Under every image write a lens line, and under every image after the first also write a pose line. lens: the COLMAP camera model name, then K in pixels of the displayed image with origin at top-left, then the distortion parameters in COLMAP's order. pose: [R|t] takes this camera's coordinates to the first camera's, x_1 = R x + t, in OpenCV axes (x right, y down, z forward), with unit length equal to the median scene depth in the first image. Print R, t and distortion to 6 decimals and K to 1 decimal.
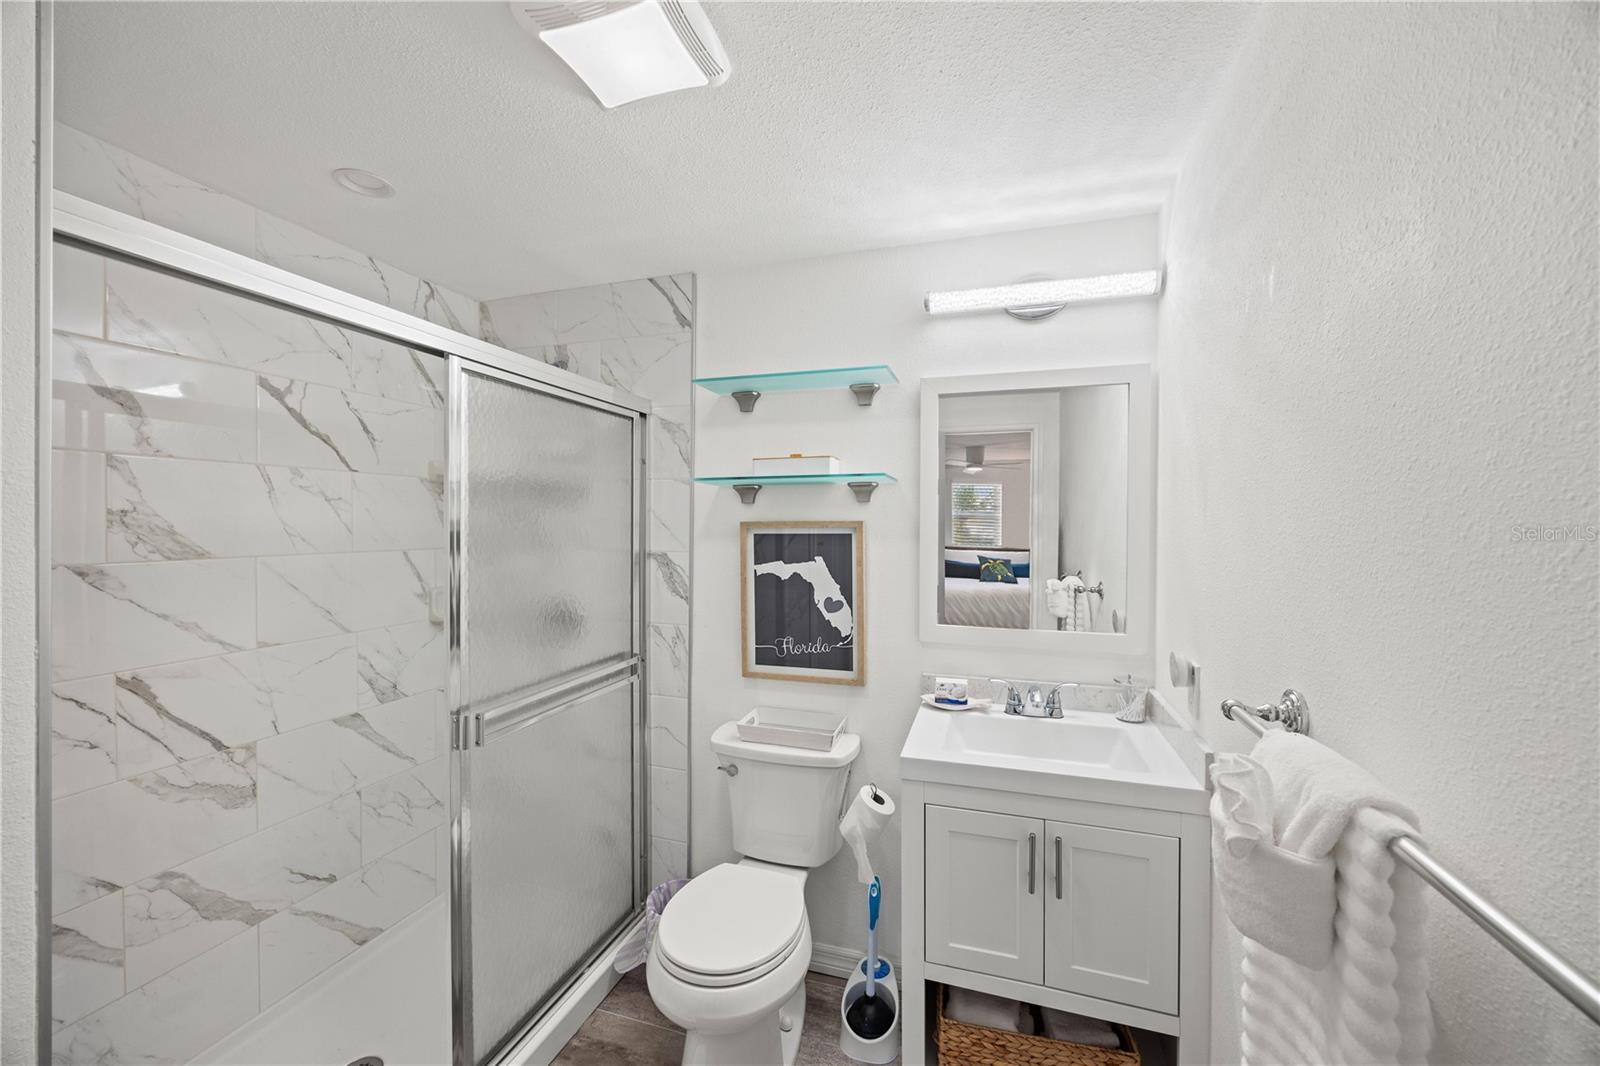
lens RADIAL K [[619.2, 0, 801.2], [0, 619.2, 525.9], [0, 0, 1]] dist [-0.002719, 0.000336]
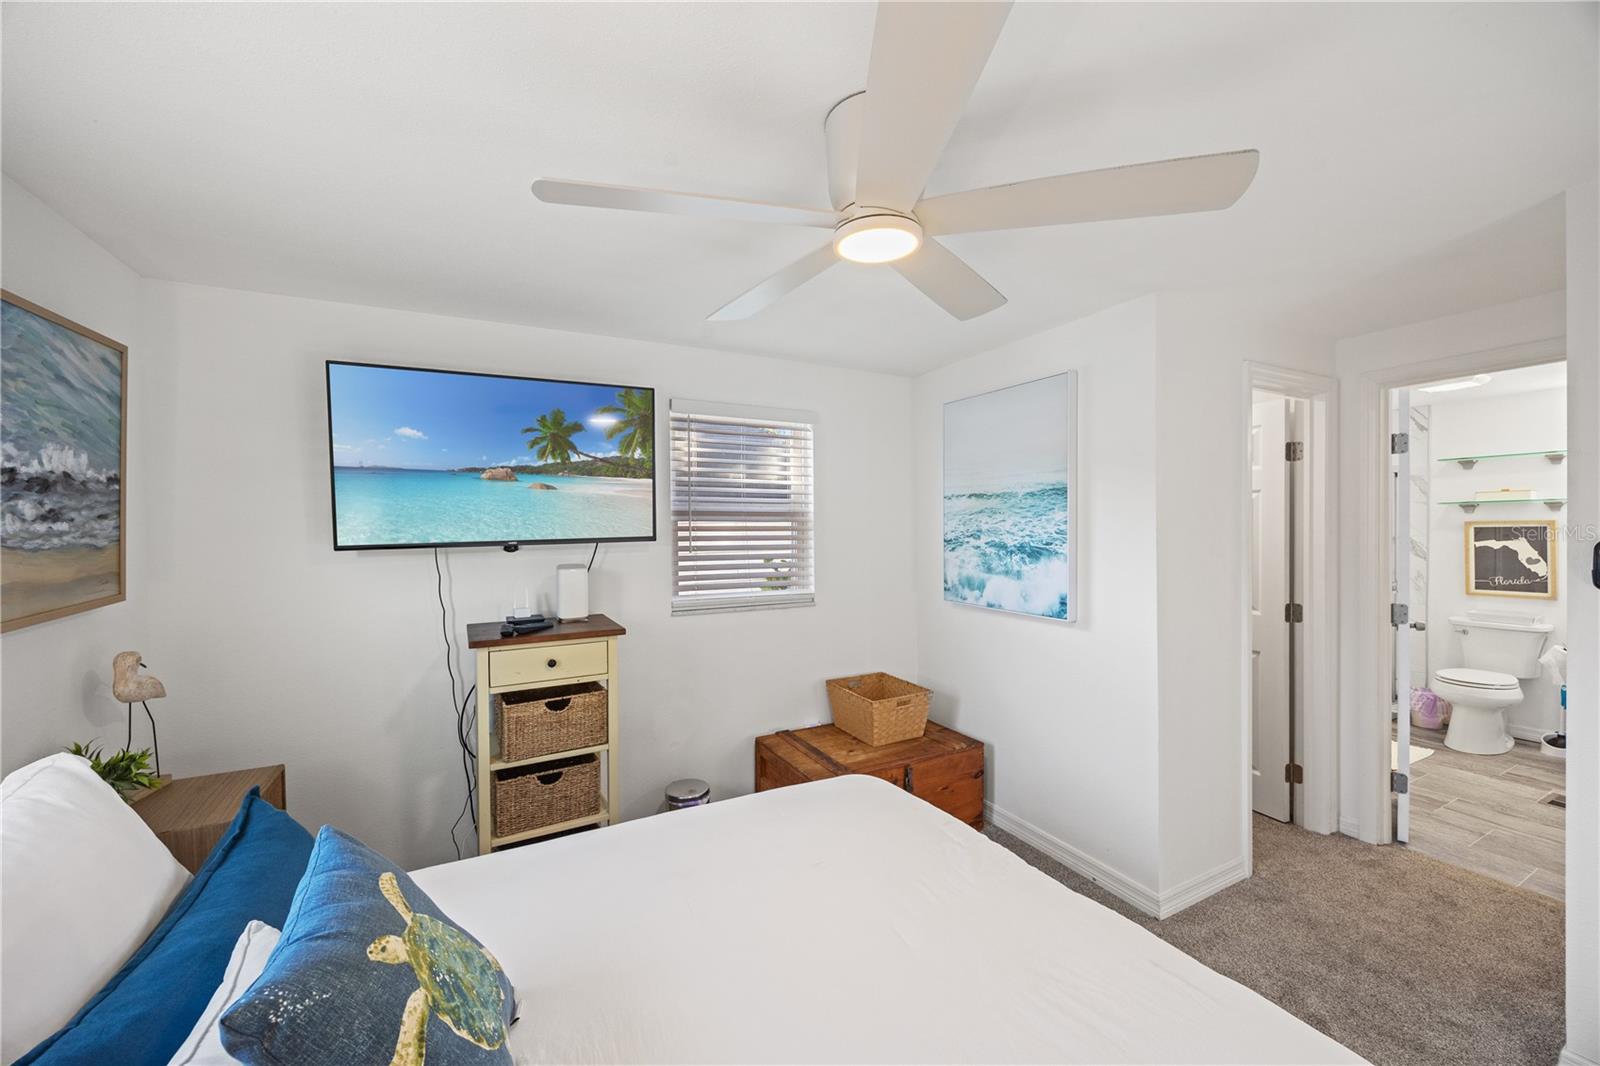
lens RADIAL K [[619.2, 0, 789.4], [0, 619.2, 532.8], [0, 0, 1]] dist [-0.002719, 0.000336]
pose [[0.703681, -0.003129, -0.710510, -0.229961], [0.010001, 0.999935, 0.005501, -0.003948], [0.710446, -0.010977, 0.703666, -2.212758]]
